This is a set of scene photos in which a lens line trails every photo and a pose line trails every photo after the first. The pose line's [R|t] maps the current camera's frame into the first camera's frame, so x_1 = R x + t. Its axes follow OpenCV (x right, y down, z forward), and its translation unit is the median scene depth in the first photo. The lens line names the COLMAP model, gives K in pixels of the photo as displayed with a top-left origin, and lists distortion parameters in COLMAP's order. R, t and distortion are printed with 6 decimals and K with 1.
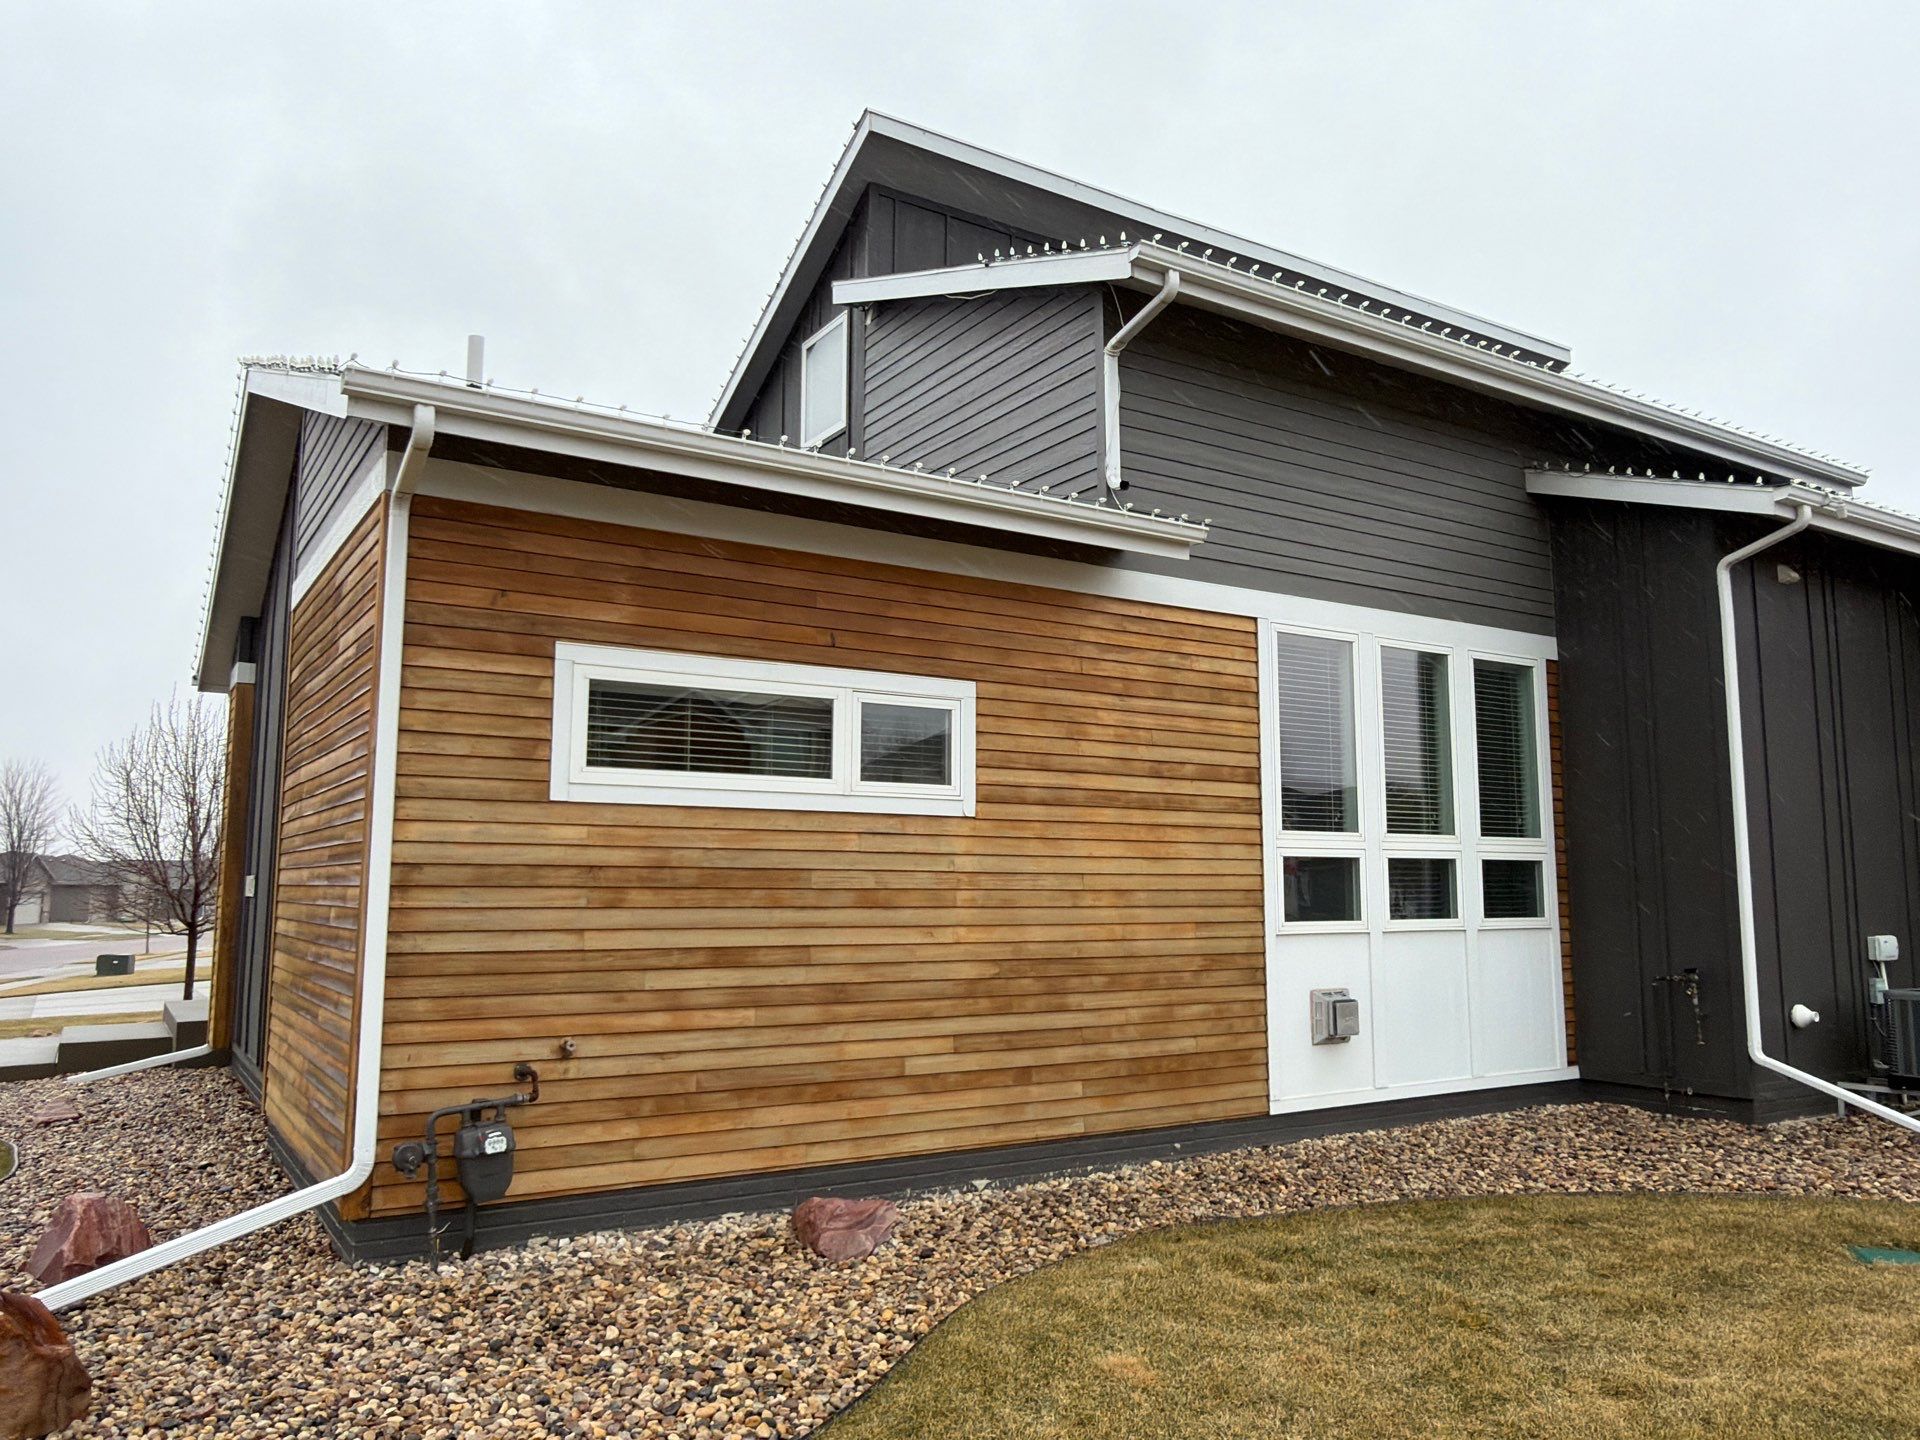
lens RADIAL K [[1372.3, 0, 960.0], [0, 1372.3, 720.0], [0, 0, 1]] dist [0.000470, 0.003914]
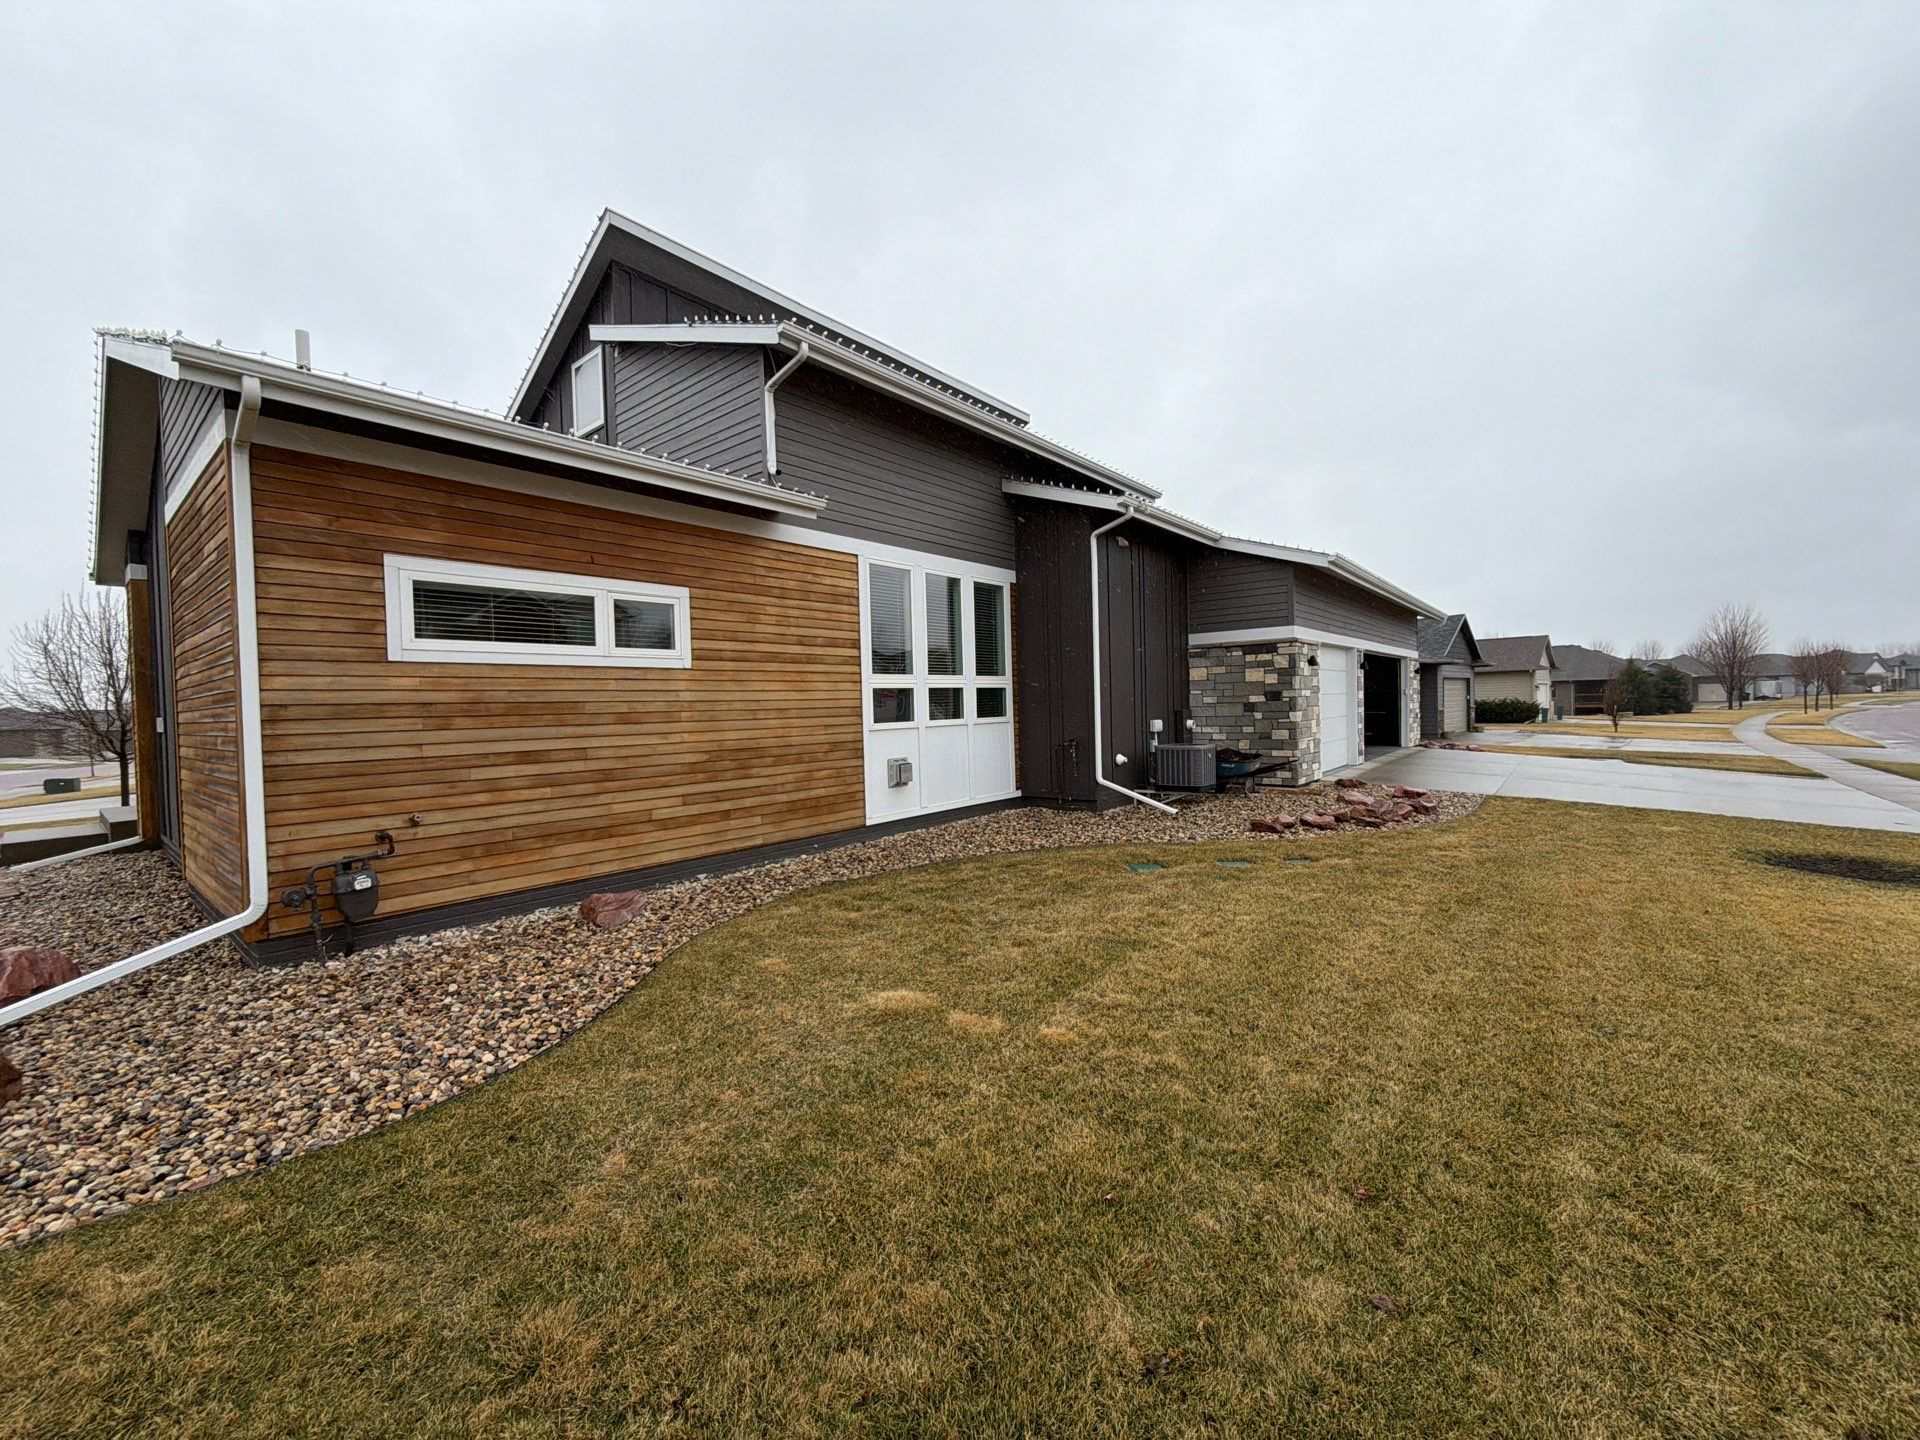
lens RADIAL K [[763.2, 0, 955.5], [0, 763.2, 718.4], [0, 0, 1]] dist [0.004198, -0.000092]
pose [[0.949856, -0.033797, 0.310857, 0.024926], [-0.008472, 0.990995, 0.133633, 0.002723], [-0.312574, -0.129565, 0.941016, 0.001914]]
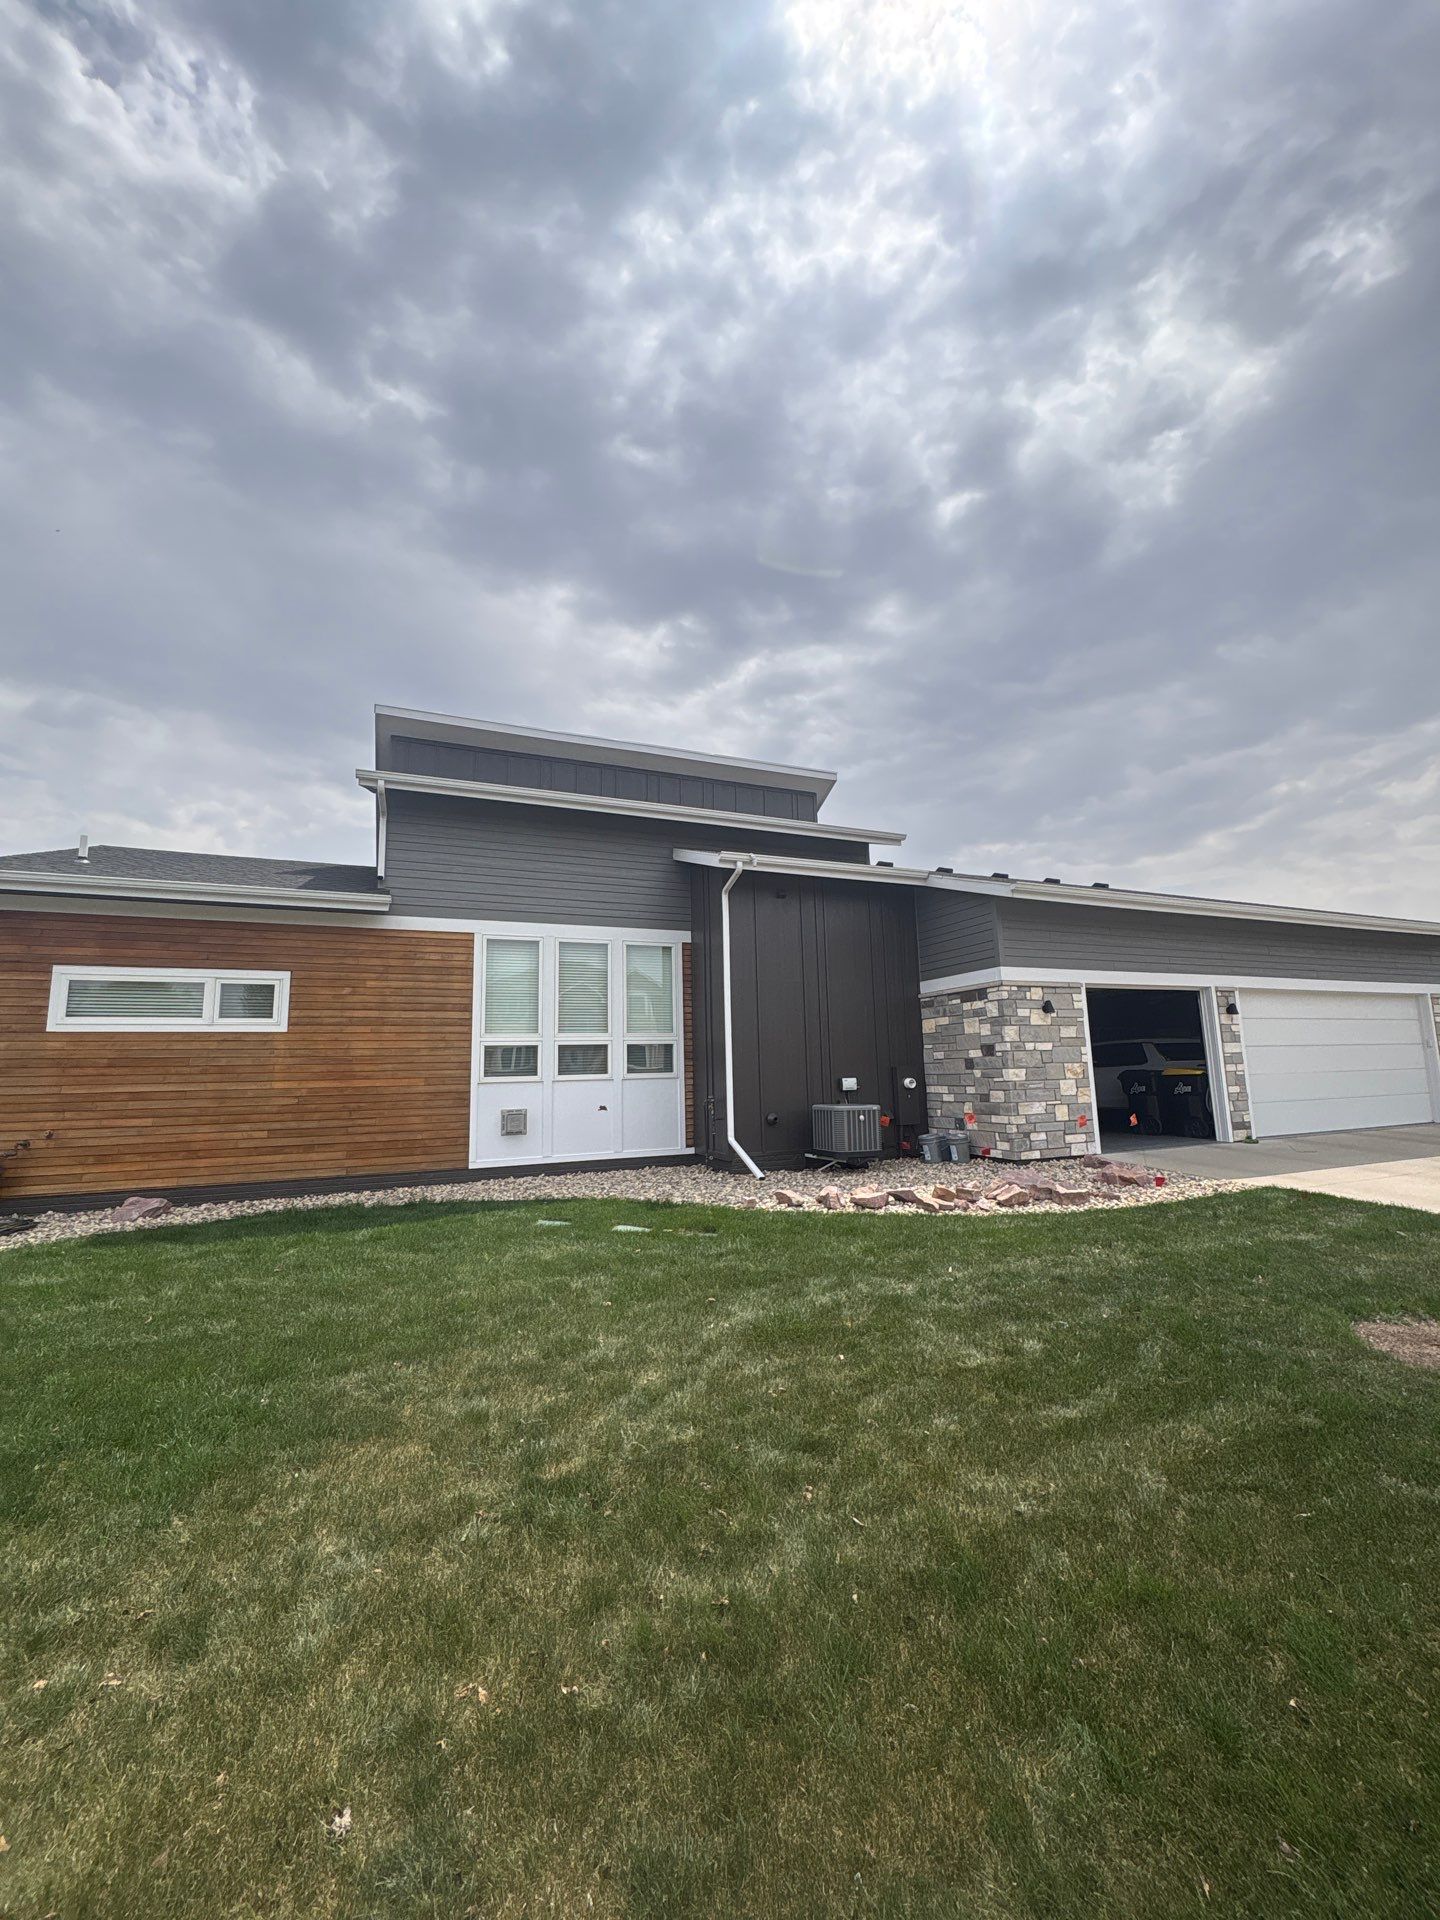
lens RADIAL K [[763.2, 0, 720.0], [0, 763.2, 960.0], [0, 0, 1]] dist [0.004198, -0.000092]
pose [[0.985633, -0.050729, -0.161103, 0.877311], [0.046210, 0.998429, -0.031675, 0.024633], [0.162456, 0.023775, 0.986429, -0.108790]]
